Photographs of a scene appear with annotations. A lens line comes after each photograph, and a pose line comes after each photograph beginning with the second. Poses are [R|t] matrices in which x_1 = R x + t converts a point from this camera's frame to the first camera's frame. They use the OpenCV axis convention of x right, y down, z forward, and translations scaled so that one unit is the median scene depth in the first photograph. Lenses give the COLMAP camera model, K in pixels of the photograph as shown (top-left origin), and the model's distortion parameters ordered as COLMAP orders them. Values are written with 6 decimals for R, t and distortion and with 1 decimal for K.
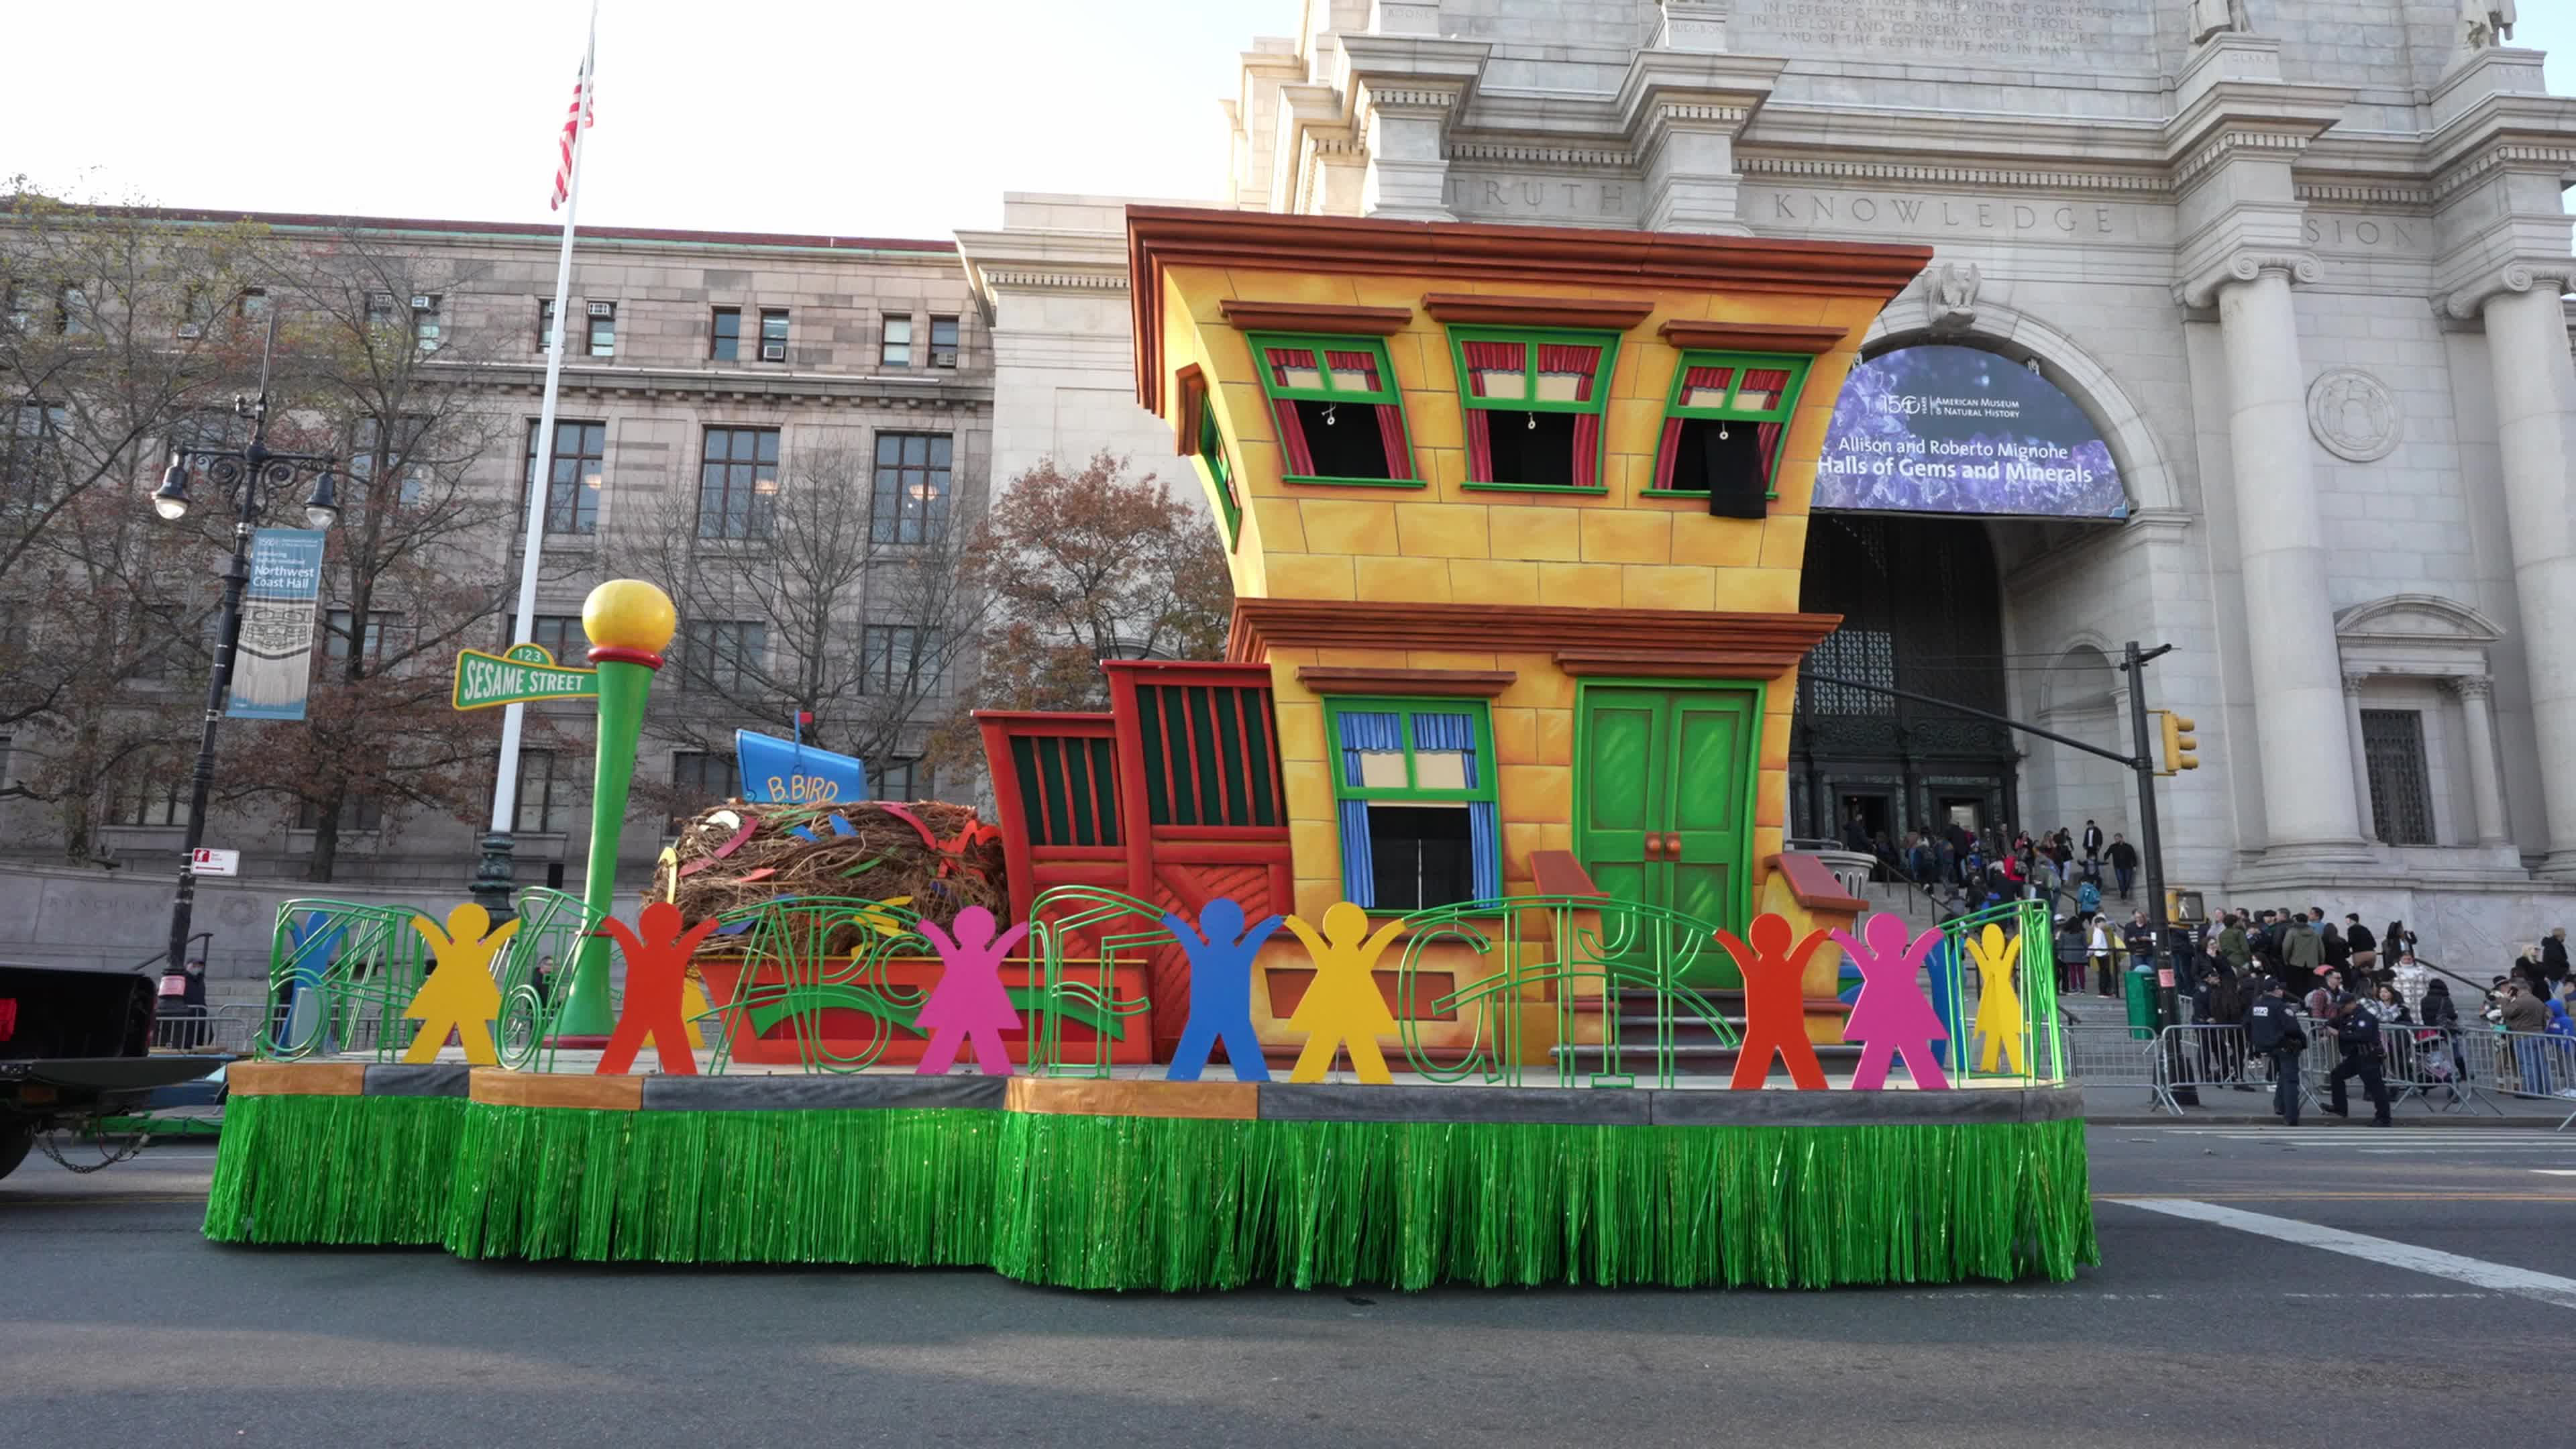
lens RADIAL K [[1385.6, 0, 1288.0], [0, 1385.6, 724.5], [0, 0, 1]] dist [0.001887, 0.001194]
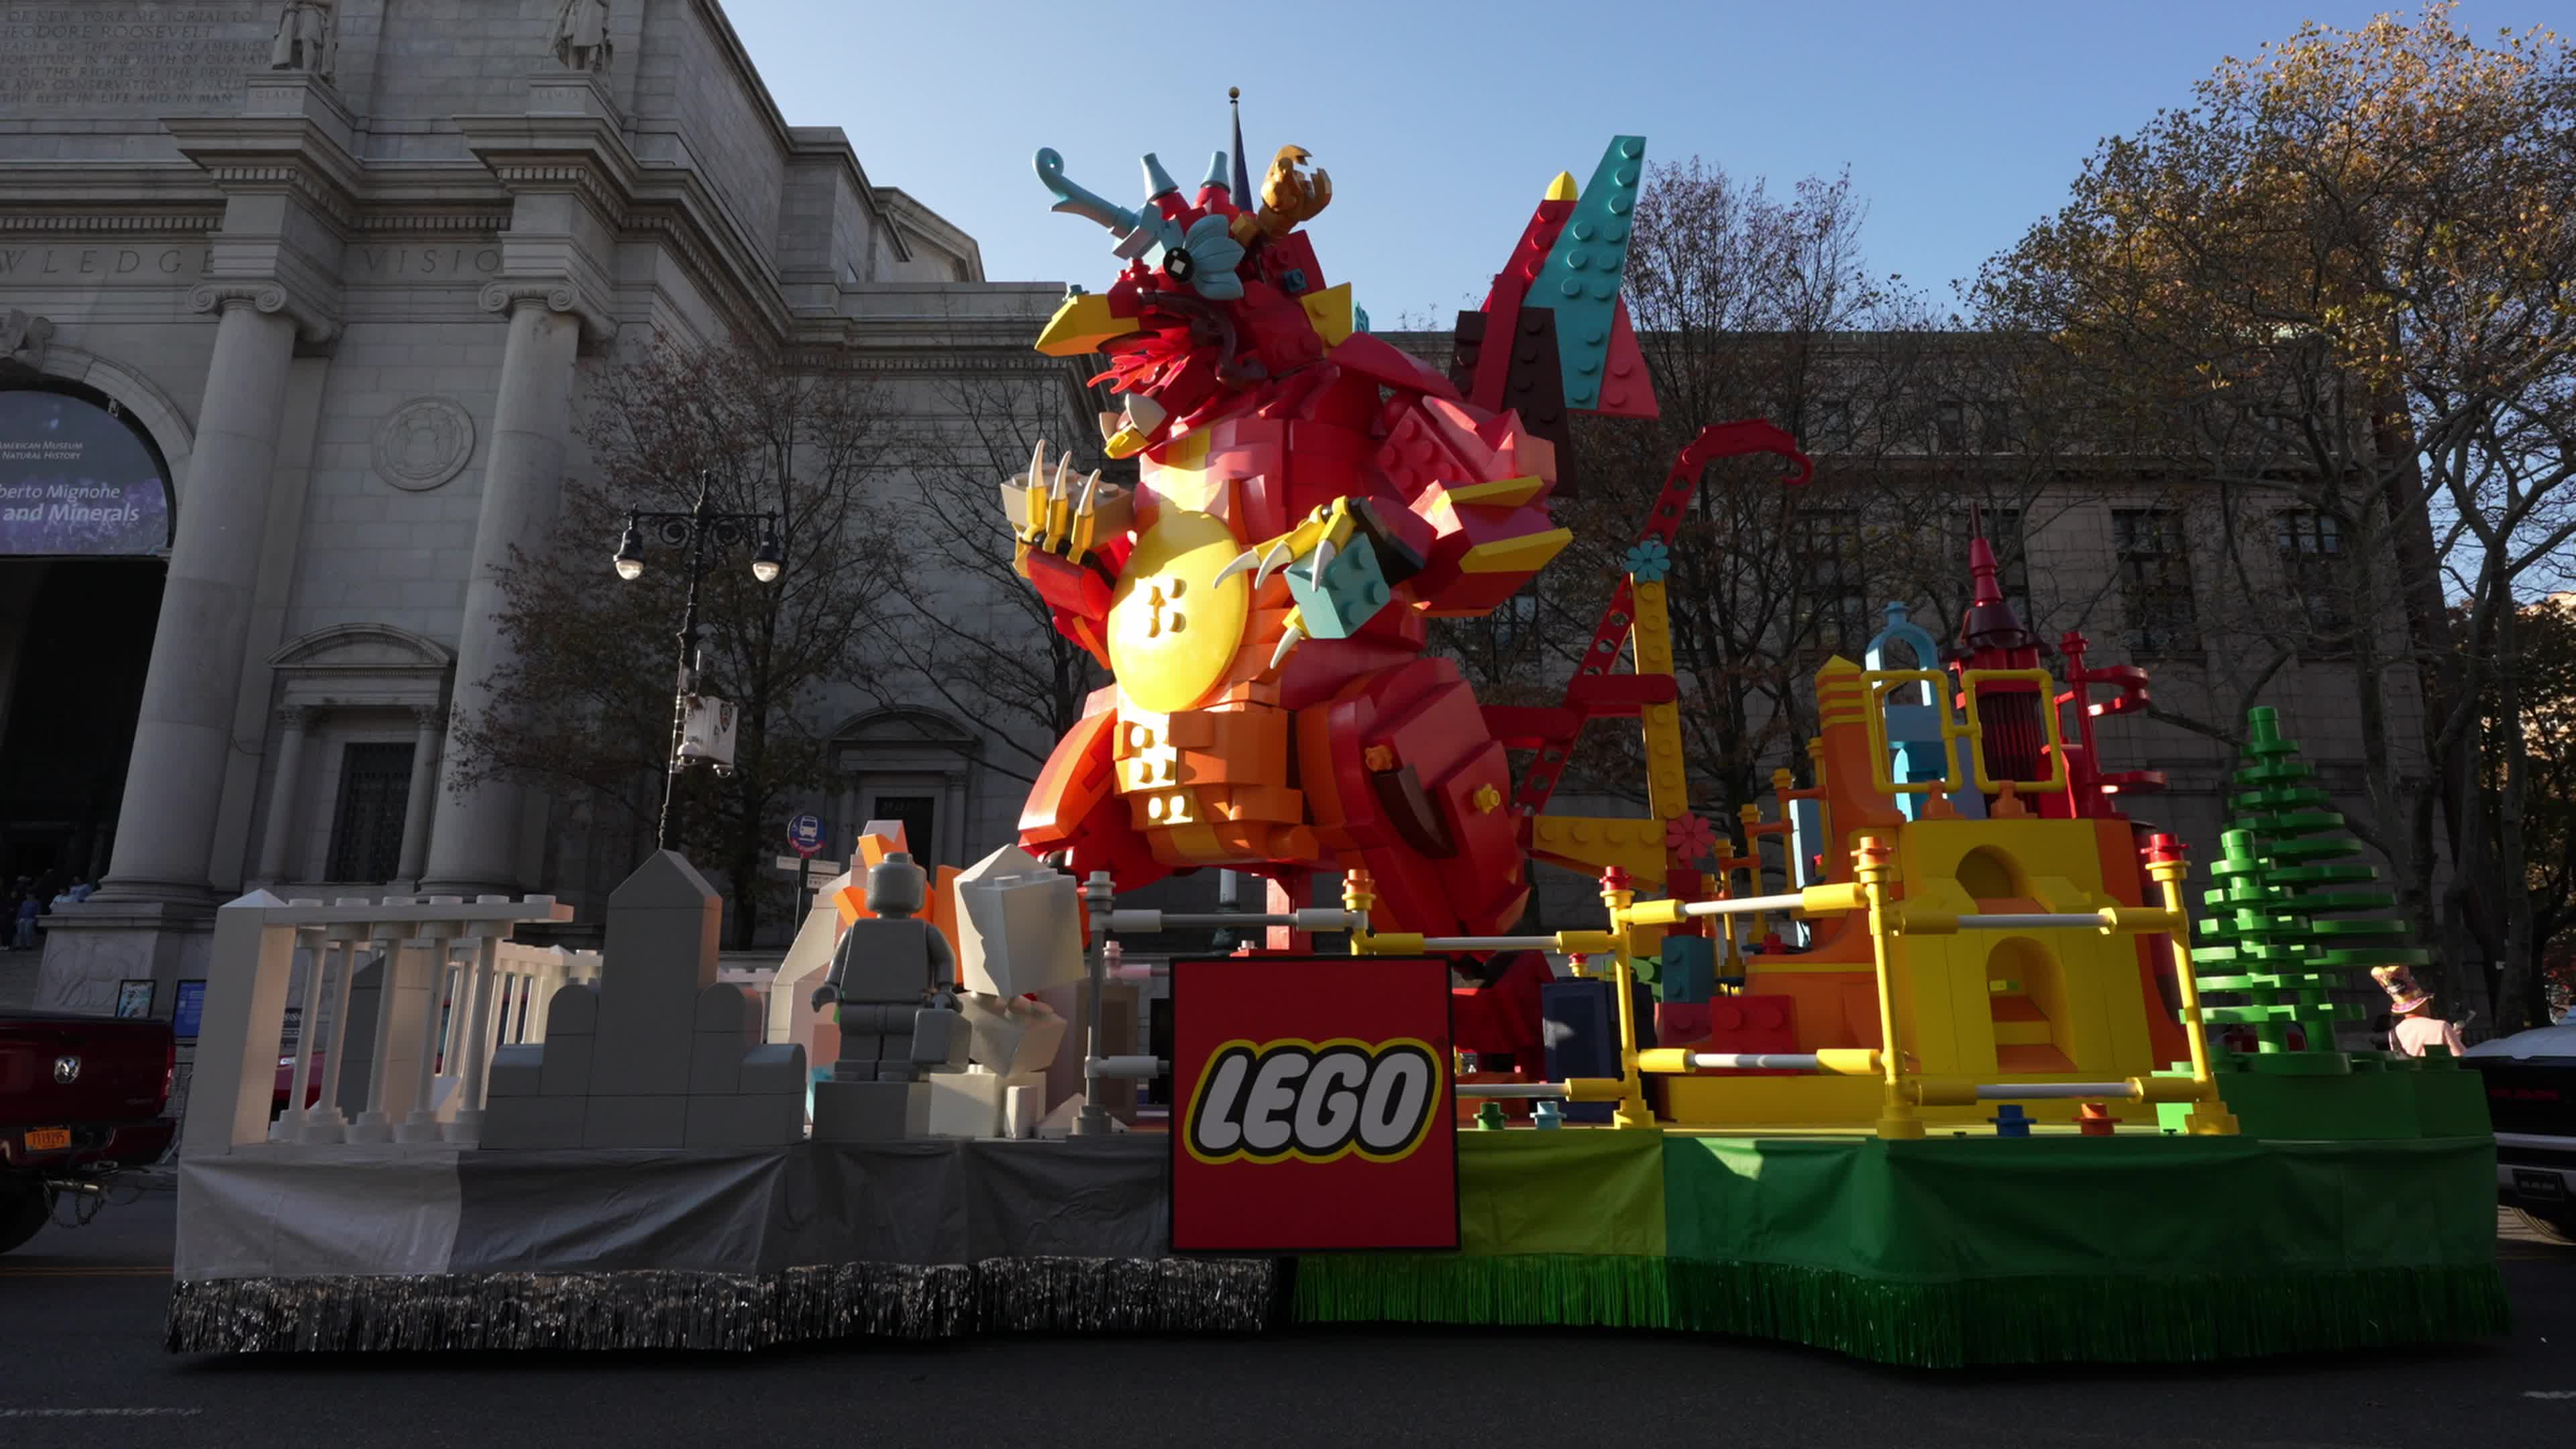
lens RADIAL K [[1331.5, 0, 1288.0], [0, 1331.5, 724.5], [0, 0, 1]] dist [0.003551, 0.001248]
pose [[0.997062, -0.025761, -0.072137, 1.450852], [0.022347, 0.998610, -0.047738, 0.034414], [0.073267, 0.045985, 0.996252, 0.114547]]
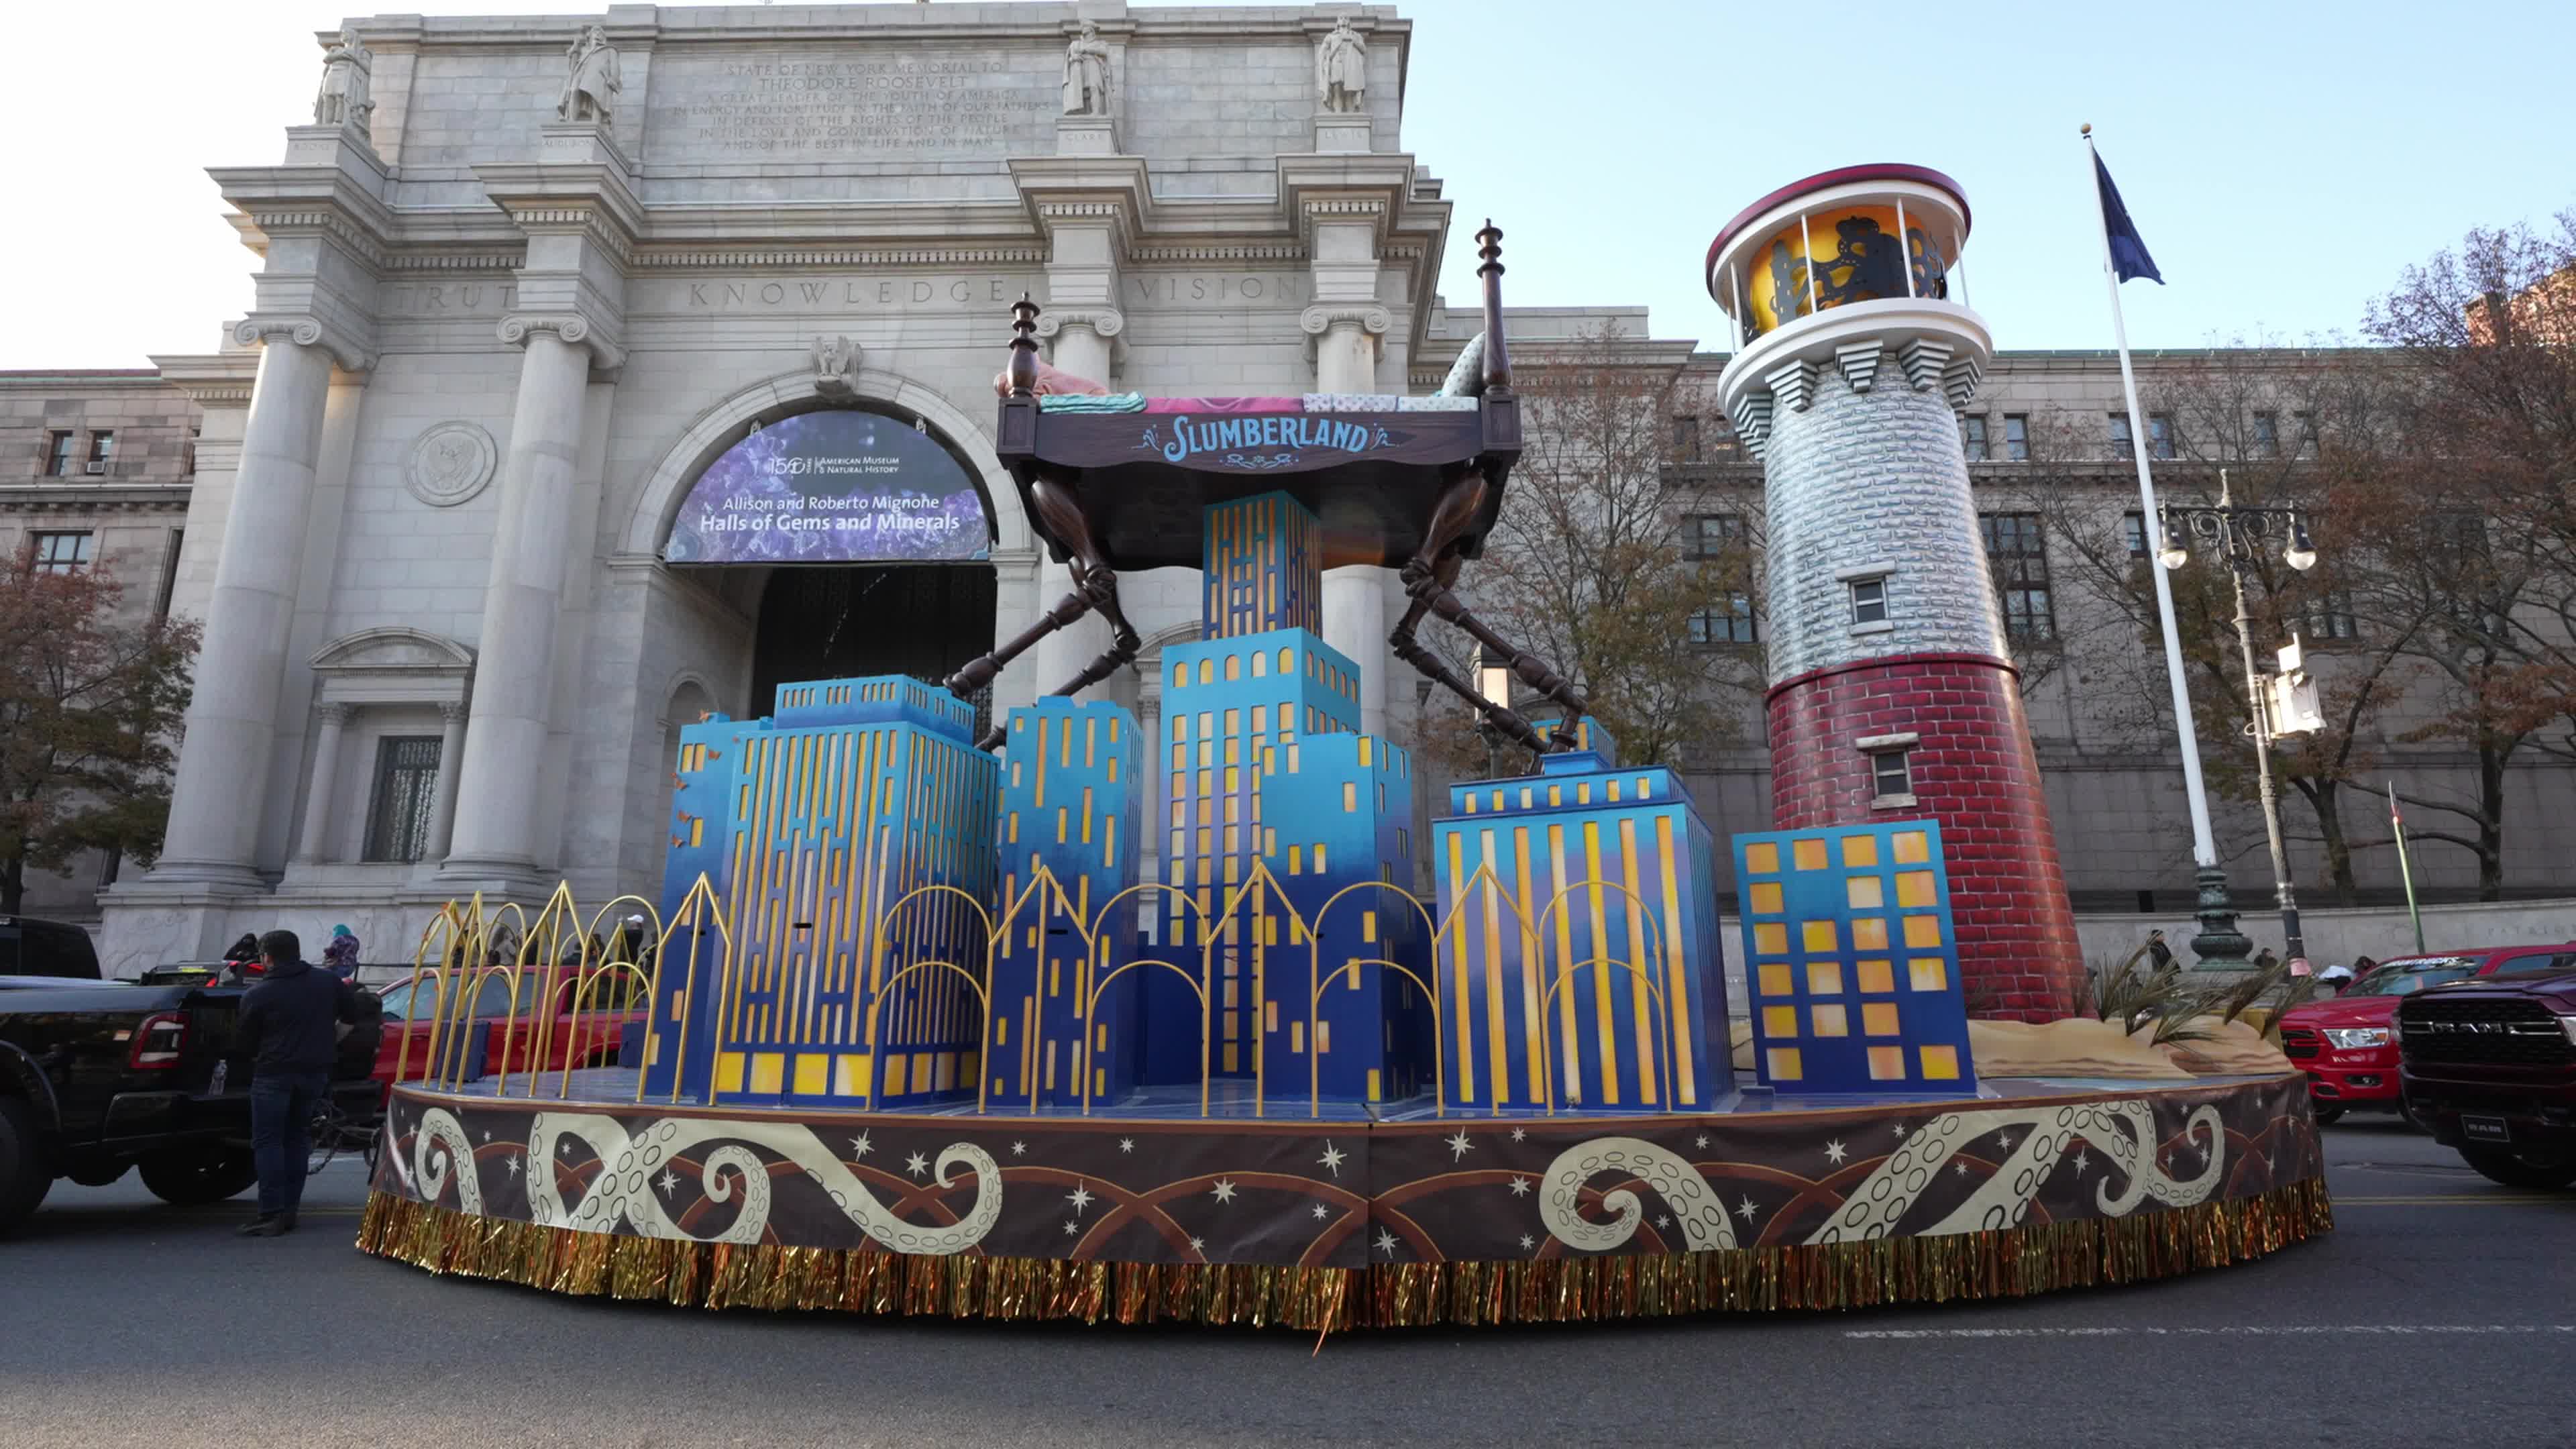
lens RADIAL K [[1212.8, 0, 1296.3], [0, 1212.8, 710.0], [0, 0, 1]] dist [0.000664, 0.001106]
pose [[0.996955, -0.034360, -0.070004, 0.895422], [0.030980, 0.998328, -0.048806, 0.020957], [0.071563, 0.046489, 0.996352, 0.081368]]
